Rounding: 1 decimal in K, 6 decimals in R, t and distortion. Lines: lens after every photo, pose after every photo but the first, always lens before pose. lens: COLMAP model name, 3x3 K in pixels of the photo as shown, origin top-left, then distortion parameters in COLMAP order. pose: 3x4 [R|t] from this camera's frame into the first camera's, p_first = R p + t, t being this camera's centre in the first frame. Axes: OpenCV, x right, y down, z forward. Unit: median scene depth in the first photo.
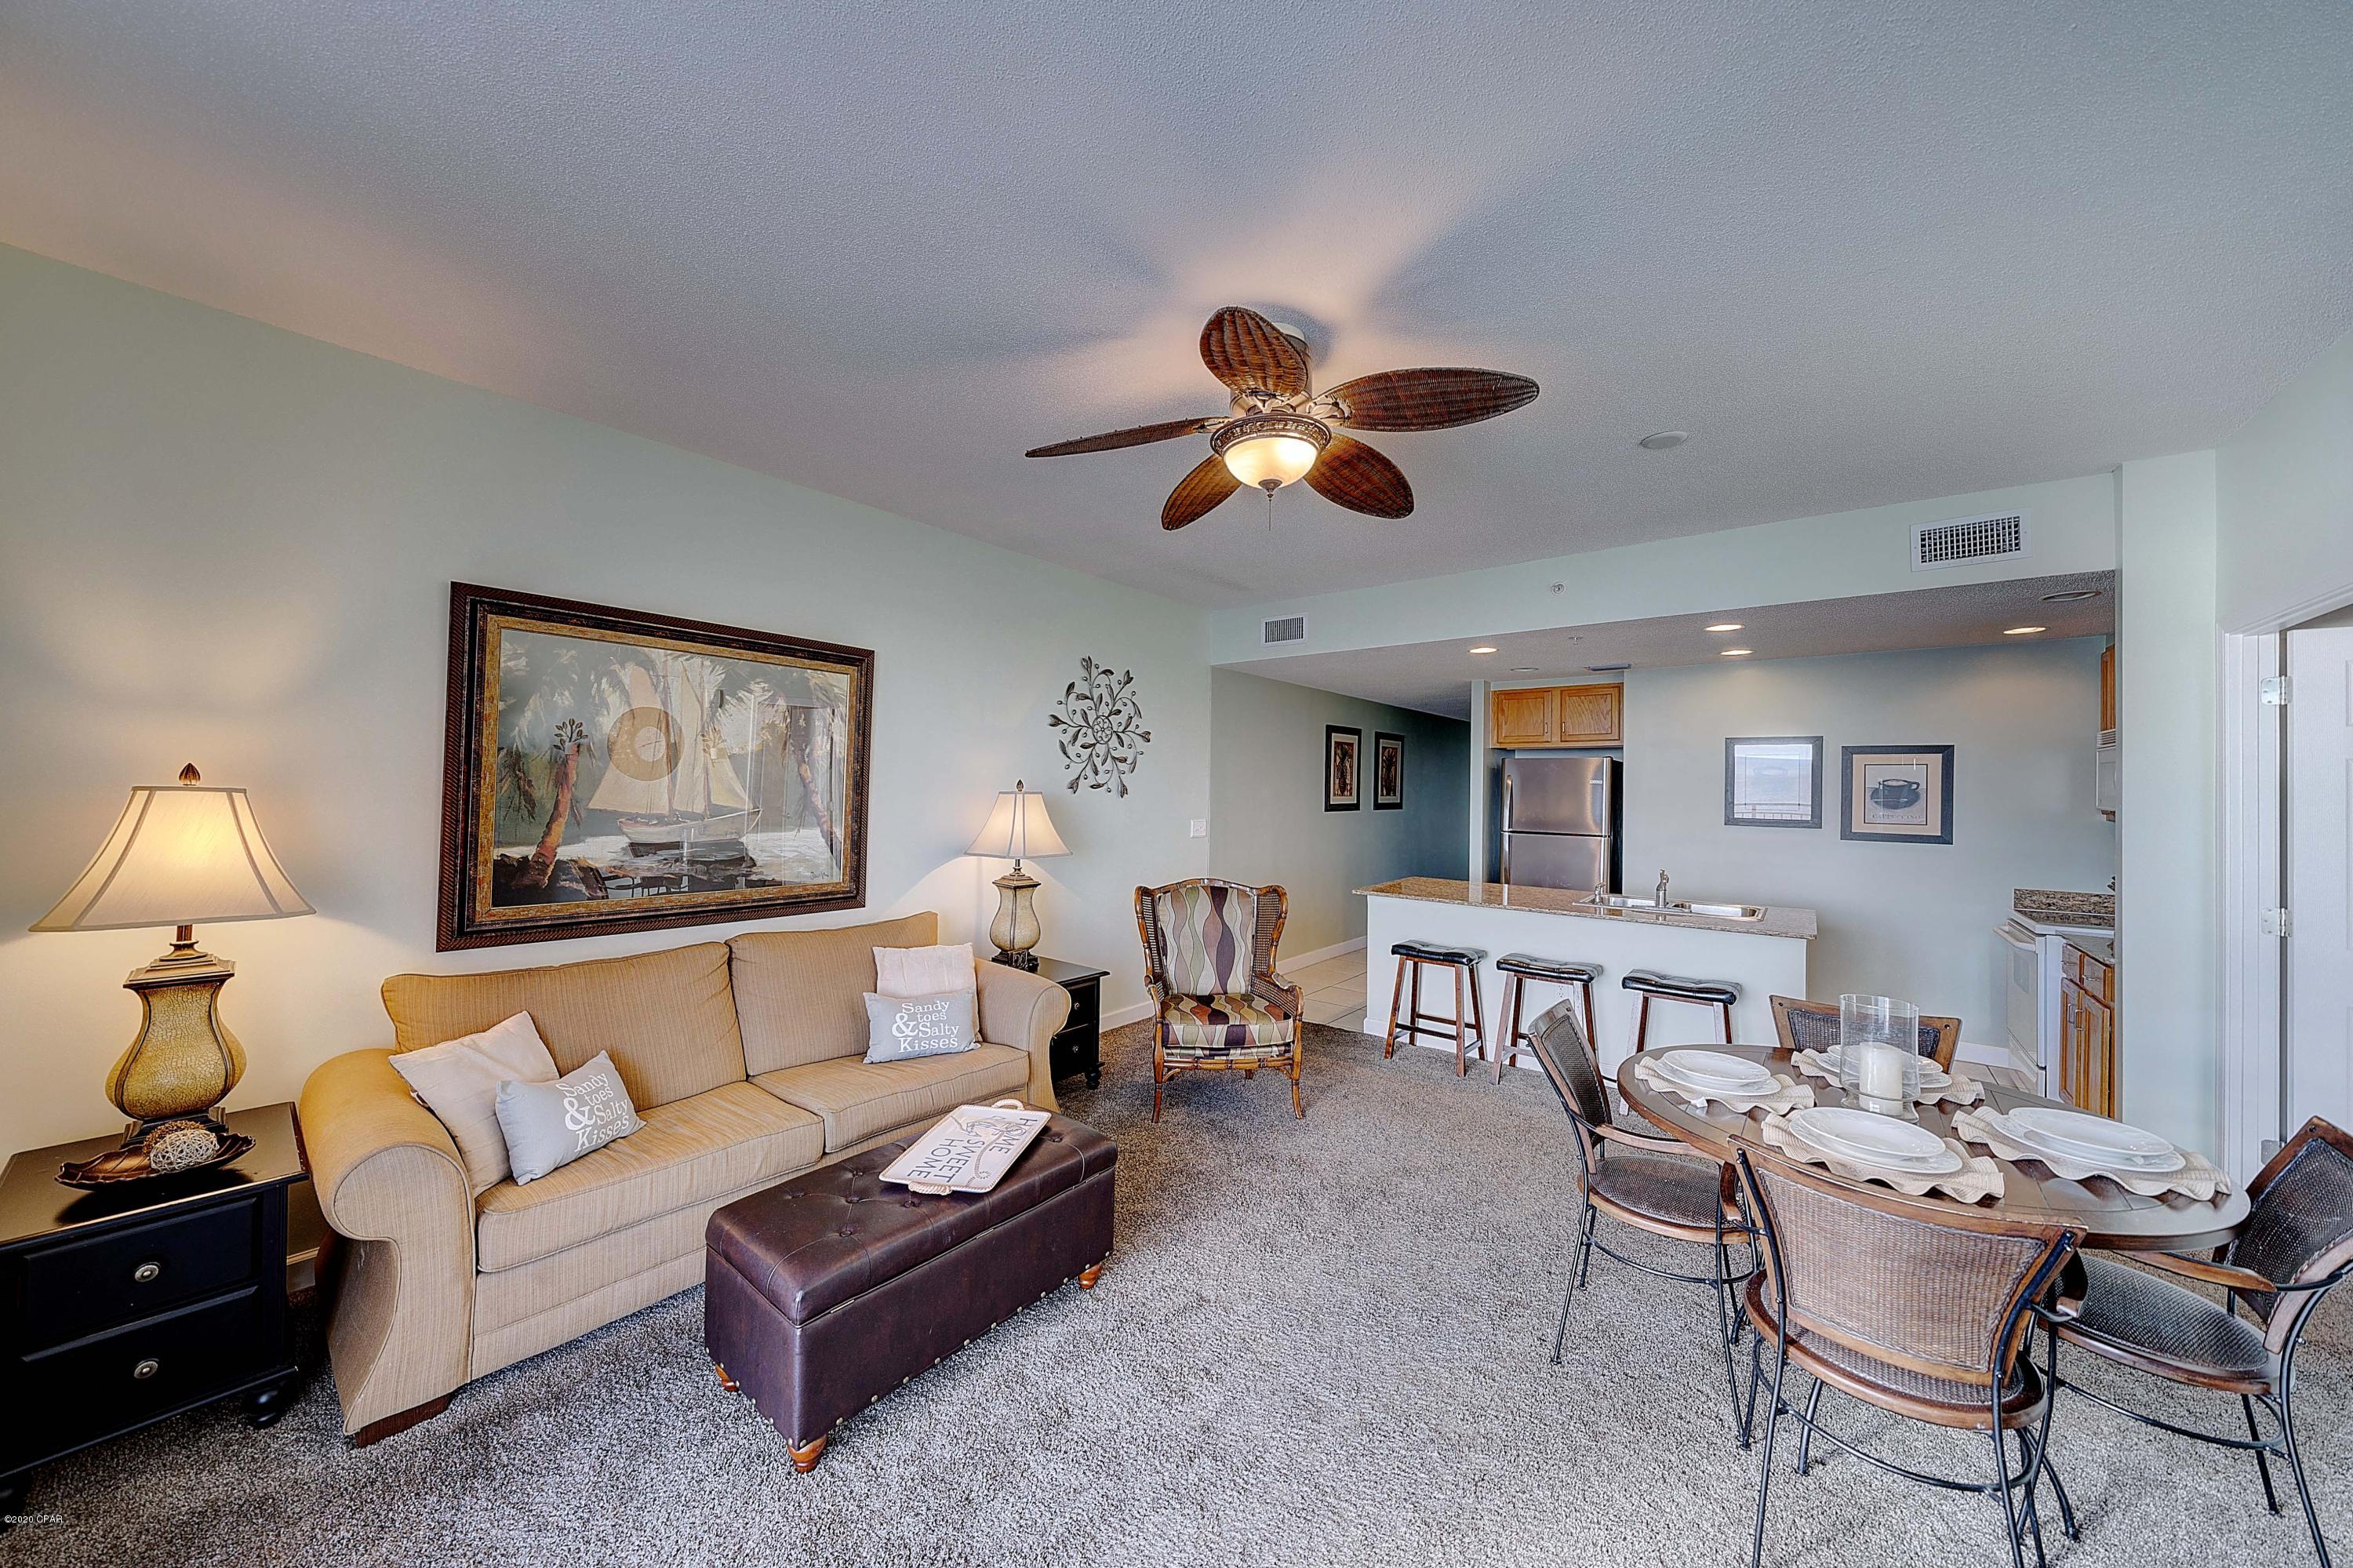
lens RADIAL K [[805.9, 0, 1130.5], [0, 805.9, 788.9], [0, 0, 1]] dist [-0.004164, -0.000011]
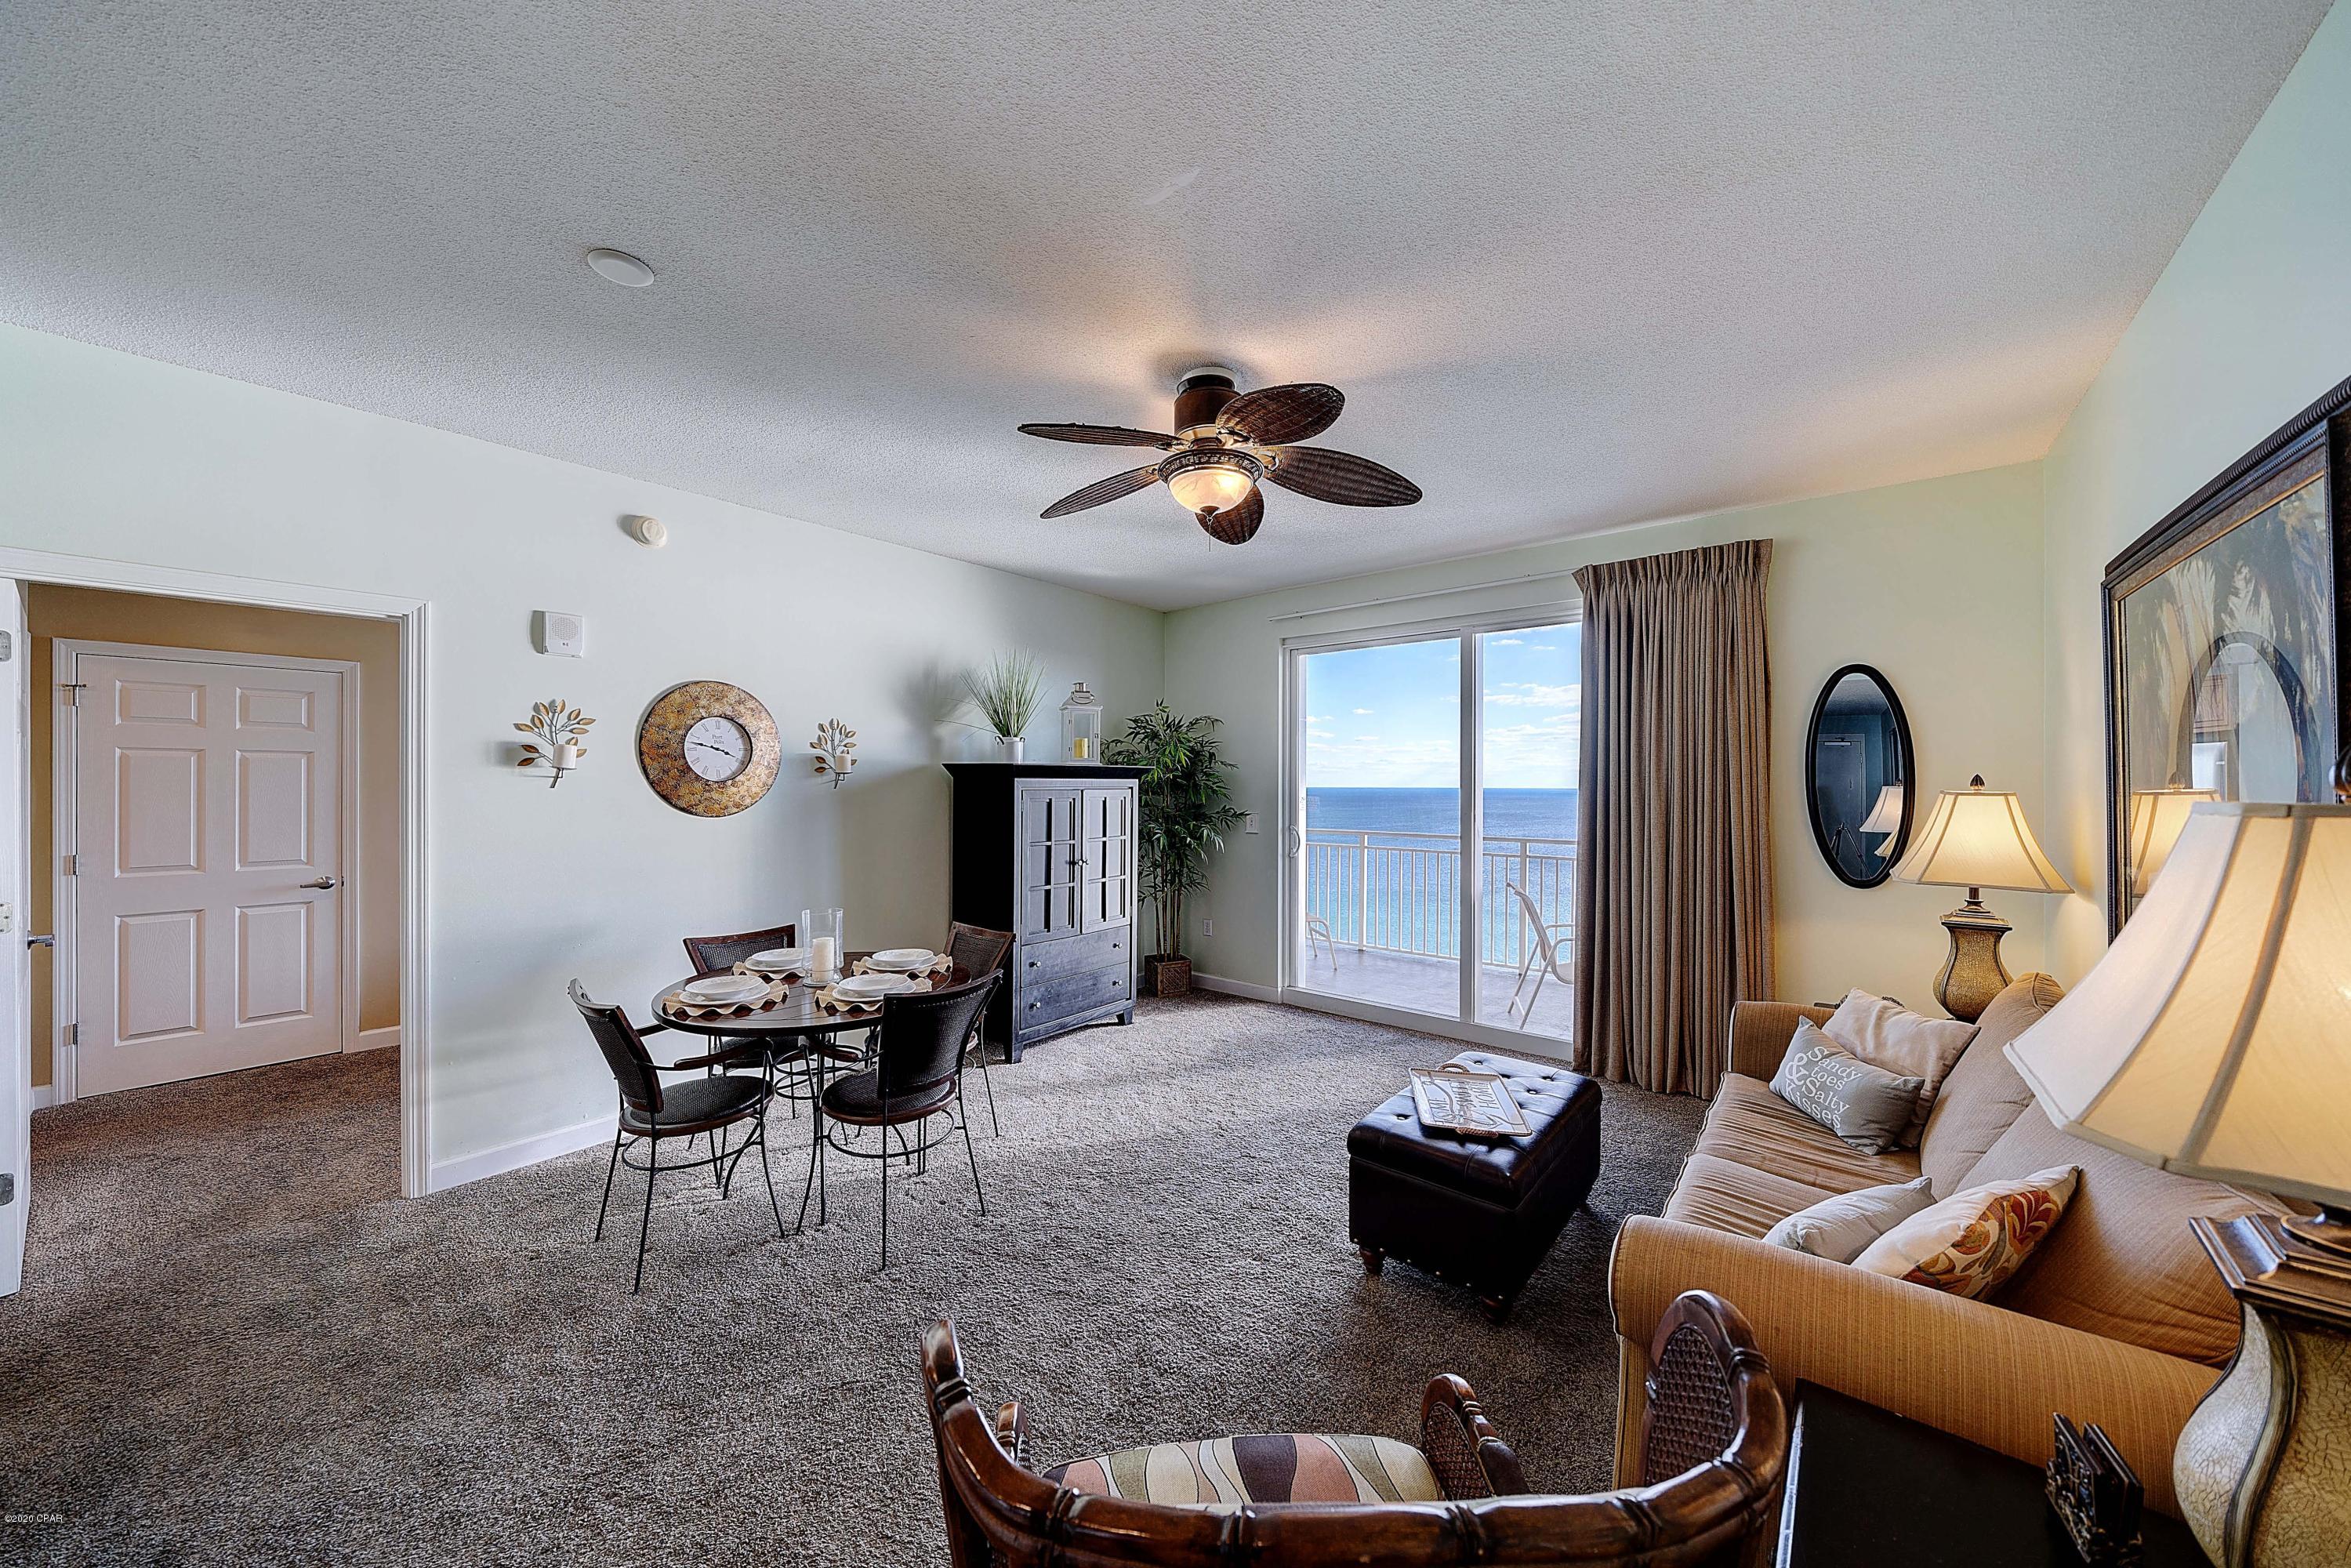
lens RADIAL K [[805.2, 0, 1155.1], [0, 805.2, 787.7], [0, 0, 1]] dist [-0.004164, -0.000011]
pose [[-0.999868, -0.015616, -0.004549, 0.119806], [-0.015645, 0.999857, 0.006412, 0.001588], [0.004449, 0.006482, -0.999969, 1.021134]]
